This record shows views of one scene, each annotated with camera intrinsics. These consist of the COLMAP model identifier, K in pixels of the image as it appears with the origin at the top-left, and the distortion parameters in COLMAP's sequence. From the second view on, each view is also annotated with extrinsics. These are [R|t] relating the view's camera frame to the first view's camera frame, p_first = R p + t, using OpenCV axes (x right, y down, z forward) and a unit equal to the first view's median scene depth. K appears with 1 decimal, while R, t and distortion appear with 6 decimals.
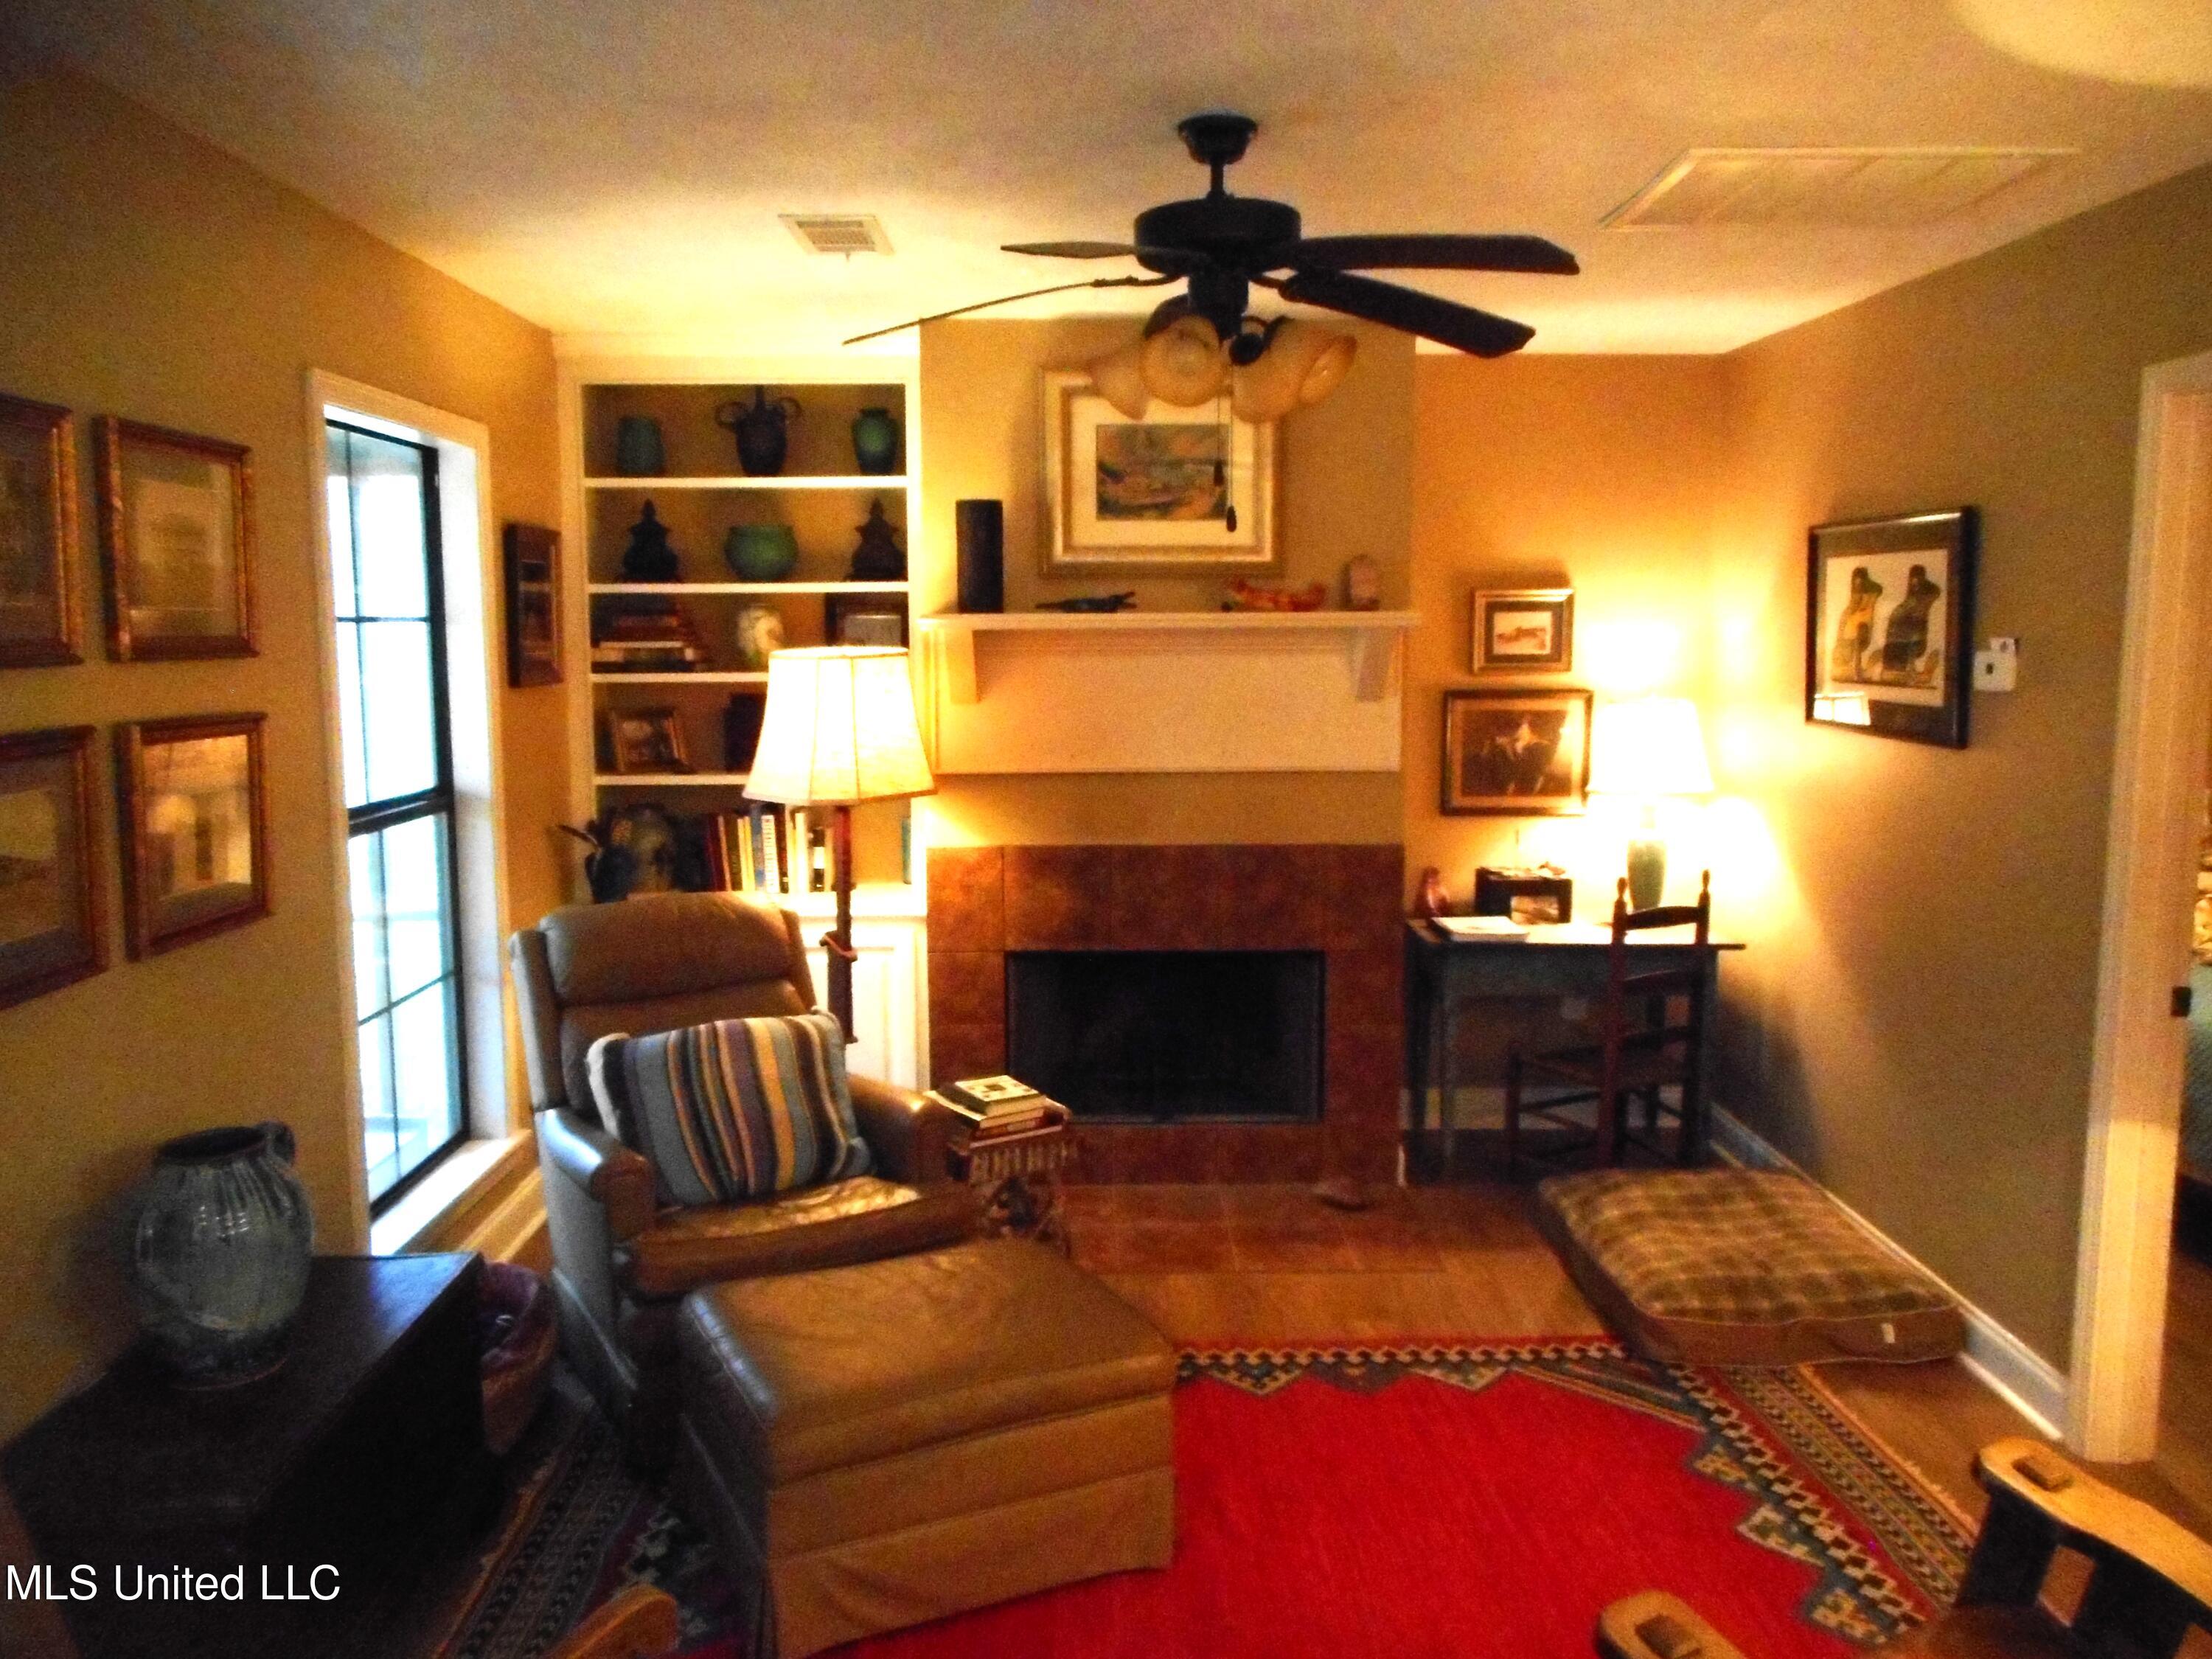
lens RADIAL K [[1631.6, 0, 1106.0], [0, 1631.6, 829.5], [0, 0, 1]] dist [0.004594, -0.000490]
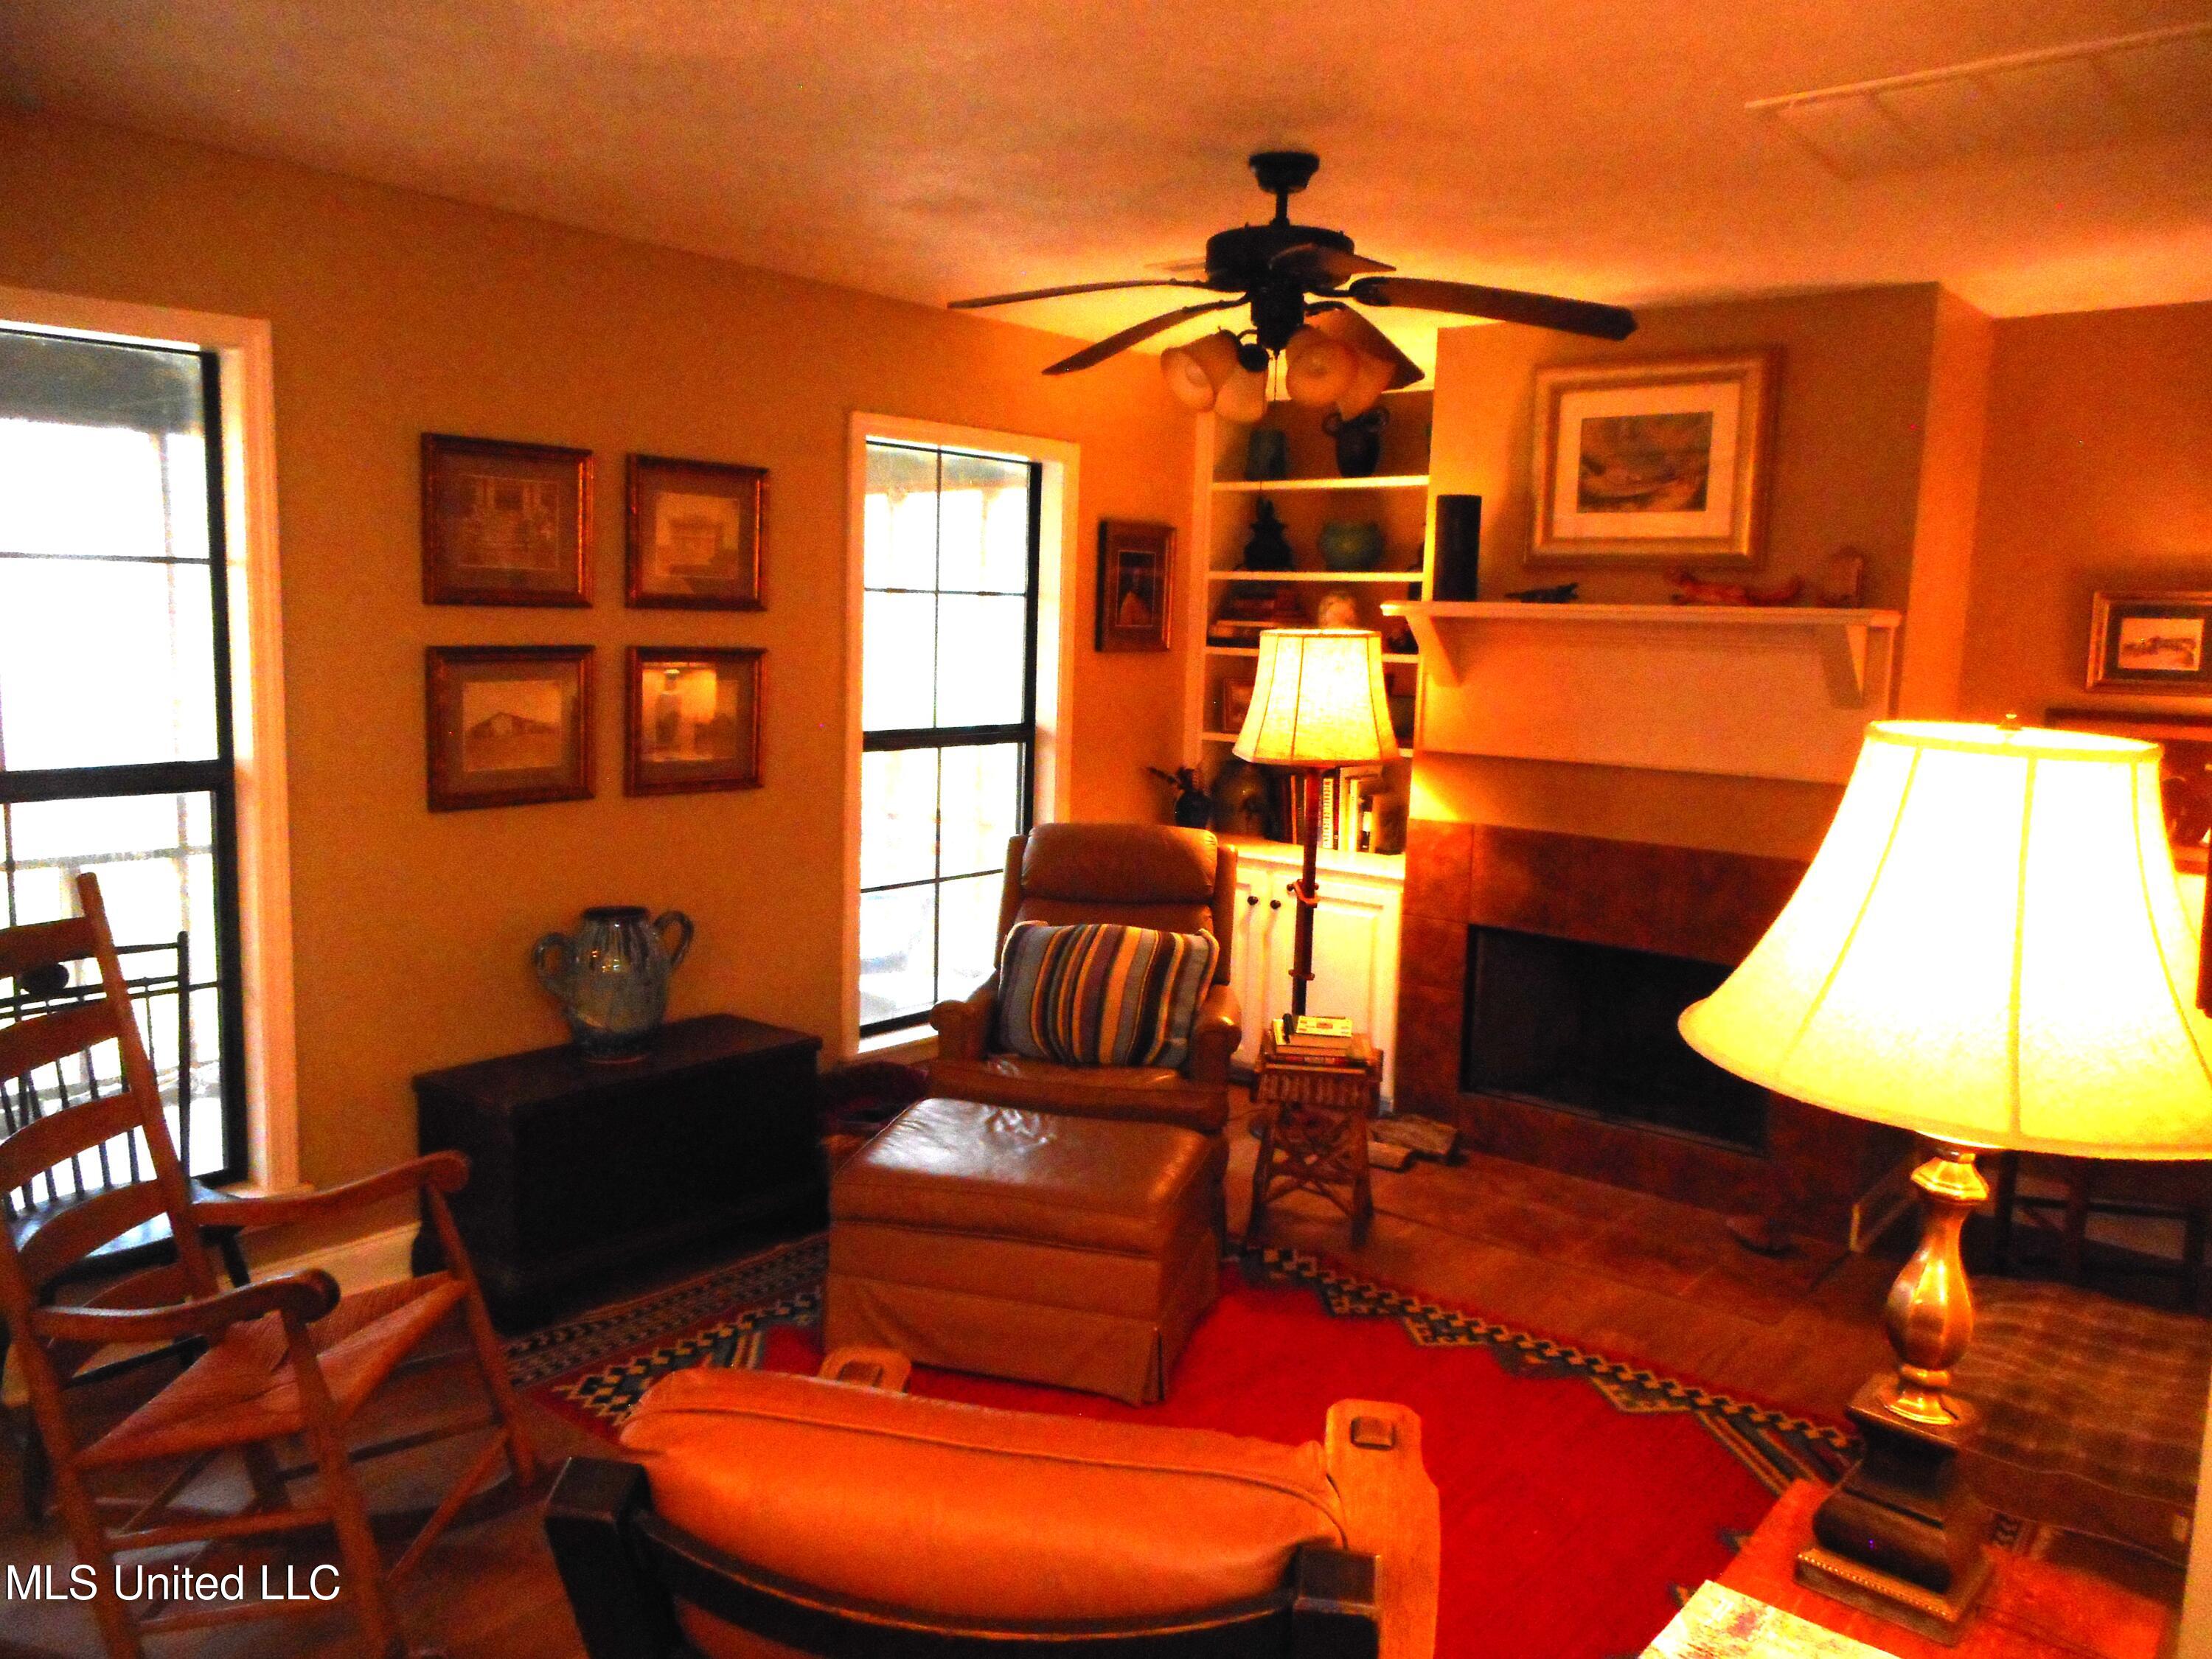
lens RADIAL K [[1631.6, 0, 1106.0], [0, 1631.6, 829.5], [0, 0, 1]] dist [0.004594, -0.000490]
pose [[0.769676, 0.110839, -0.628740, 0.433963], [-0.111015, 0.993047, 0.039163, -0.001088], [0.628709, 0.039657, 0.776629, 0.035479]]
